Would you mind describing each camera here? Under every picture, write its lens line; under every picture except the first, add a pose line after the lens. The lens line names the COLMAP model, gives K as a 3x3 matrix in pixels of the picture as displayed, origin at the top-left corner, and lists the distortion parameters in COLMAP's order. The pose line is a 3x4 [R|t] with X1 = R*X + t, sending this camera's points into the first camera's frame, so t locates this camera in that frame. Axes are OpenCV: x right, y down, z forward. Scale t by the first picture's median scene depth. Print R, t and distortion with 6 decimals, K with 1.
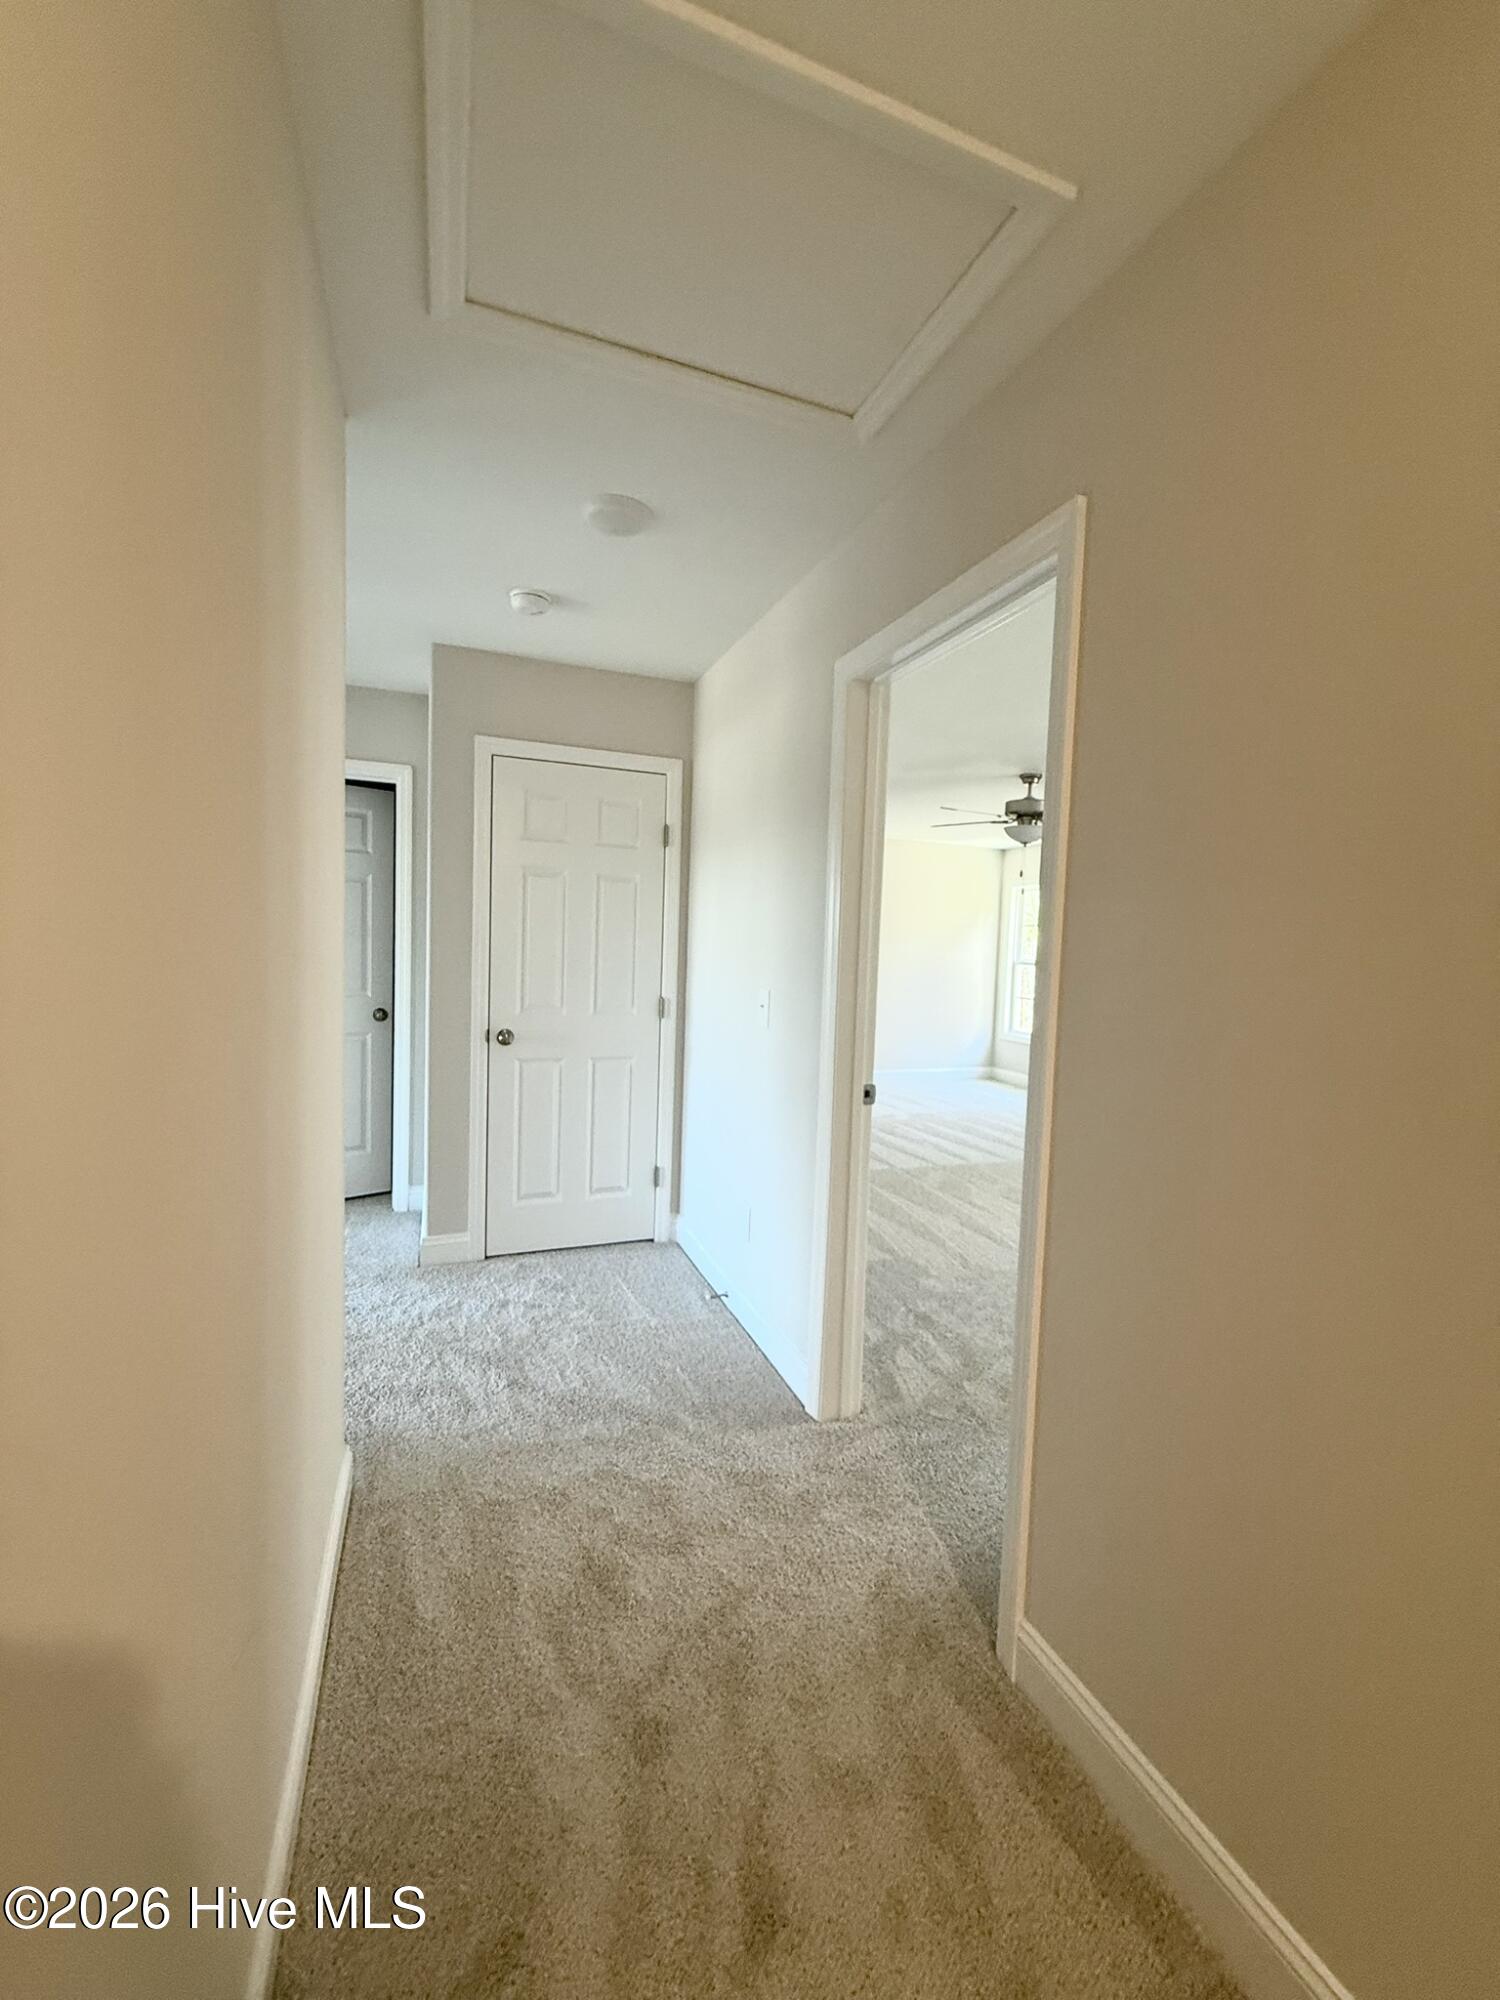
lens RADIAL K [[793.9, 0, 739.5], [0, 793.9, 1000.9], [0, 0, 1]] dist [-0.001125, -0.000073]
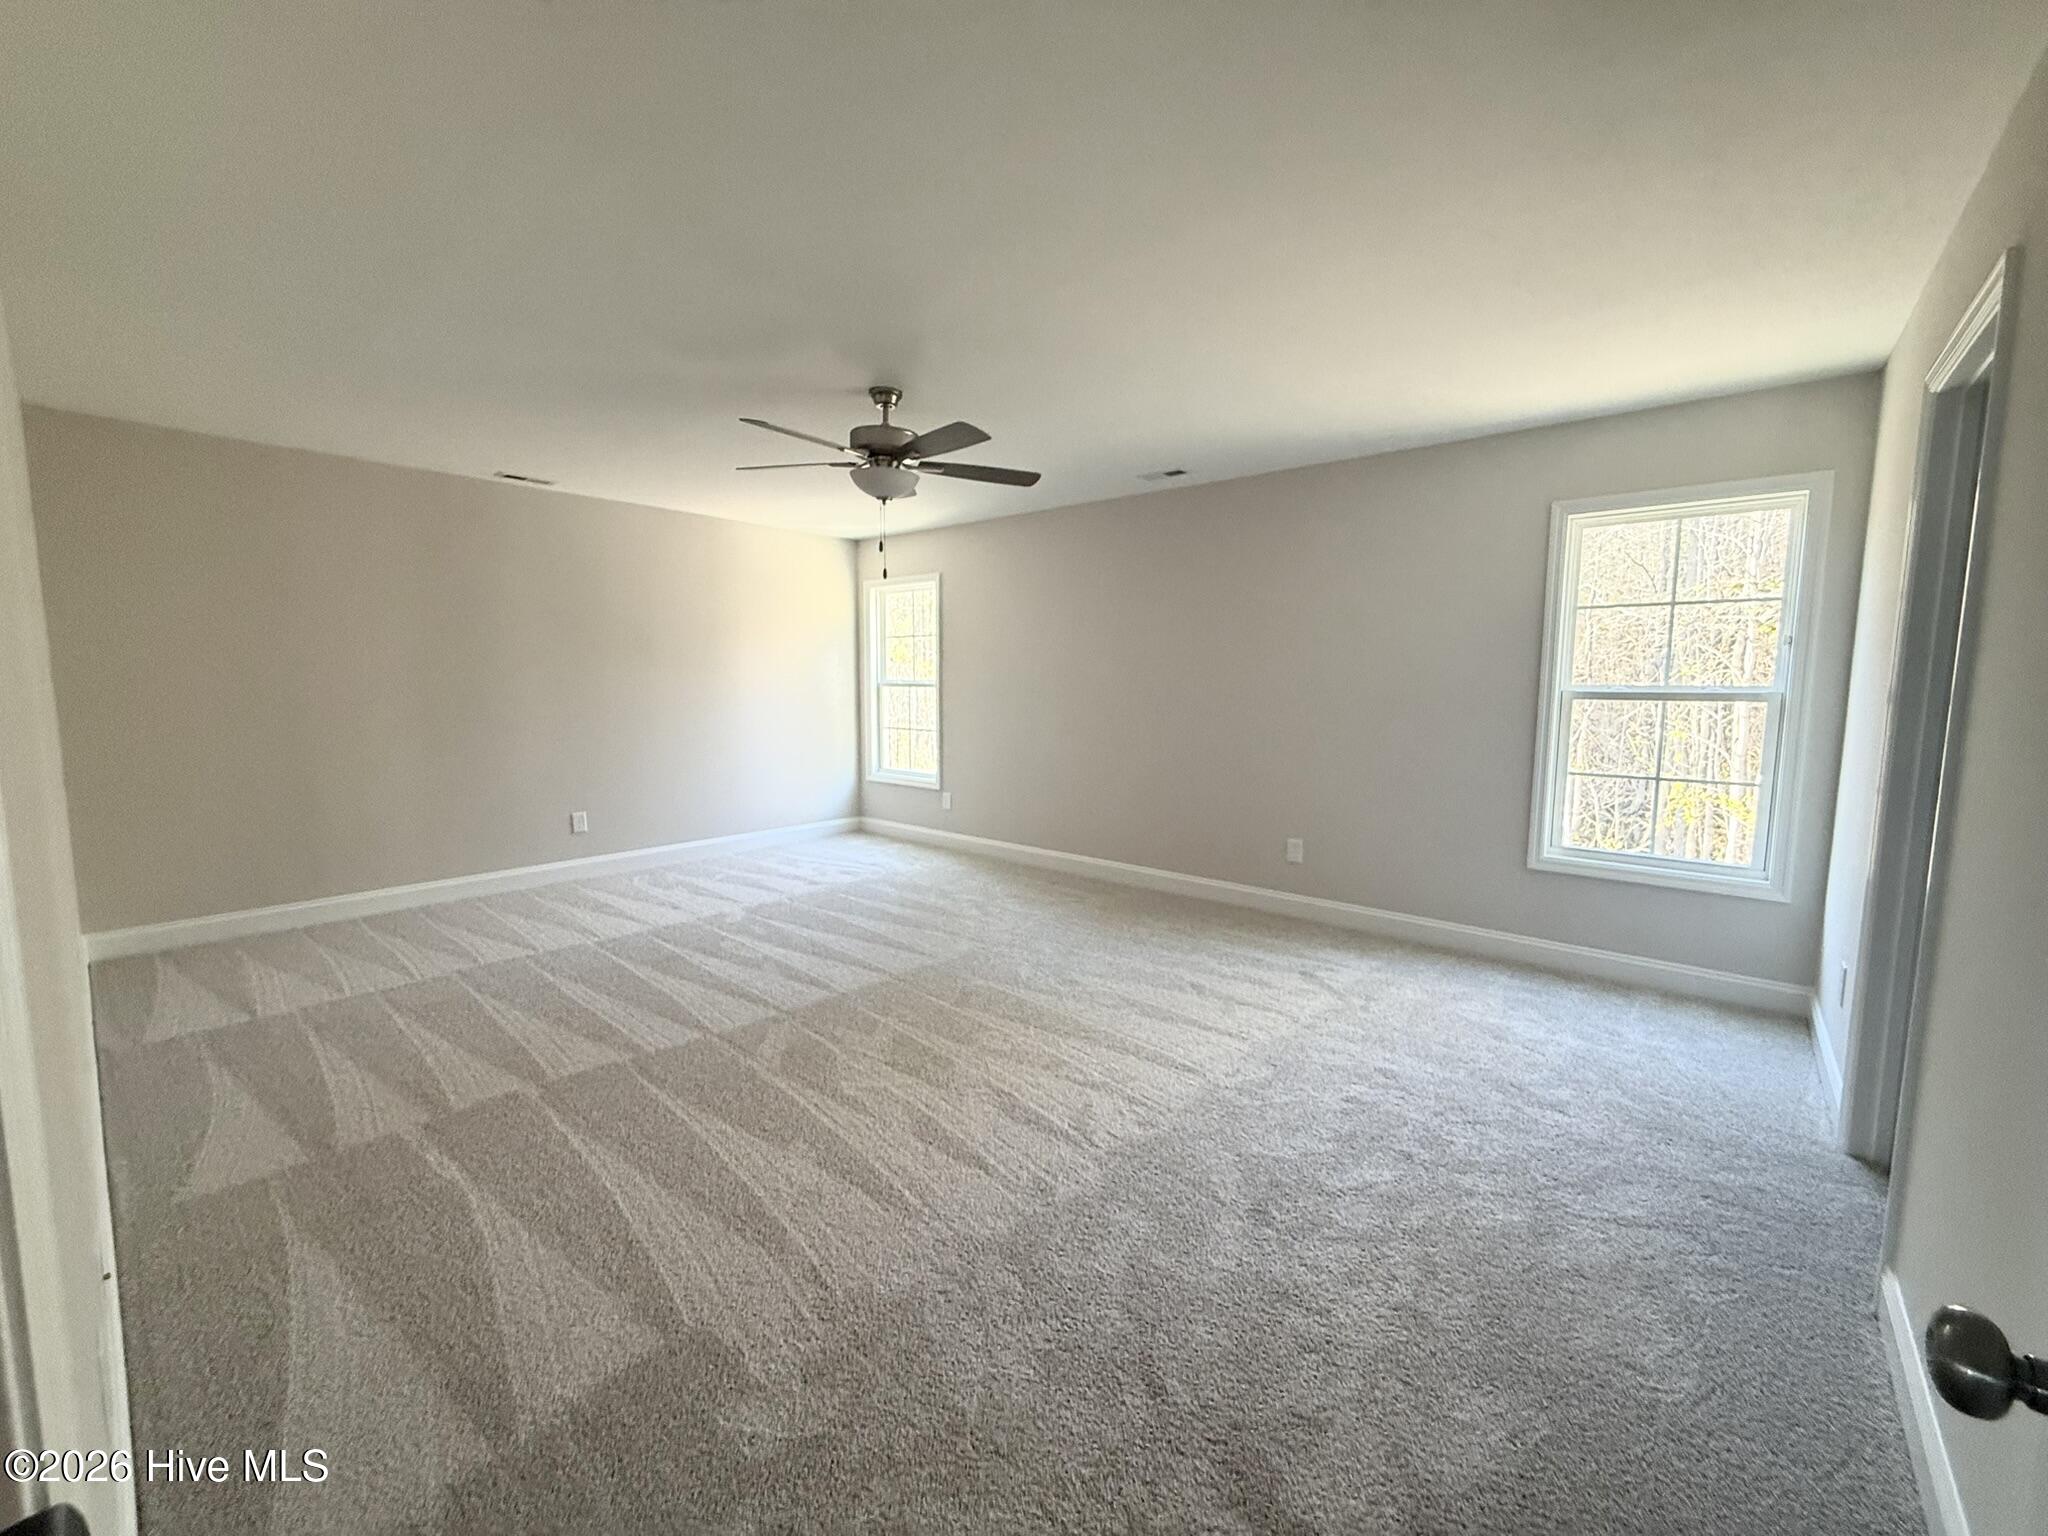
lens RADIAL K [[813.0, 0, 1030.1], [0, 813.0, 768.5], [0, 0, 1]] dist [-0.001125, -0.000073]
pose [[0.868773, -0.076822, 0.489216, 0.122875], [0.051341, 0.996543, 0.065313, -0.016378], [-0.492542, -0.031625, 0.869714, 0.359835]]
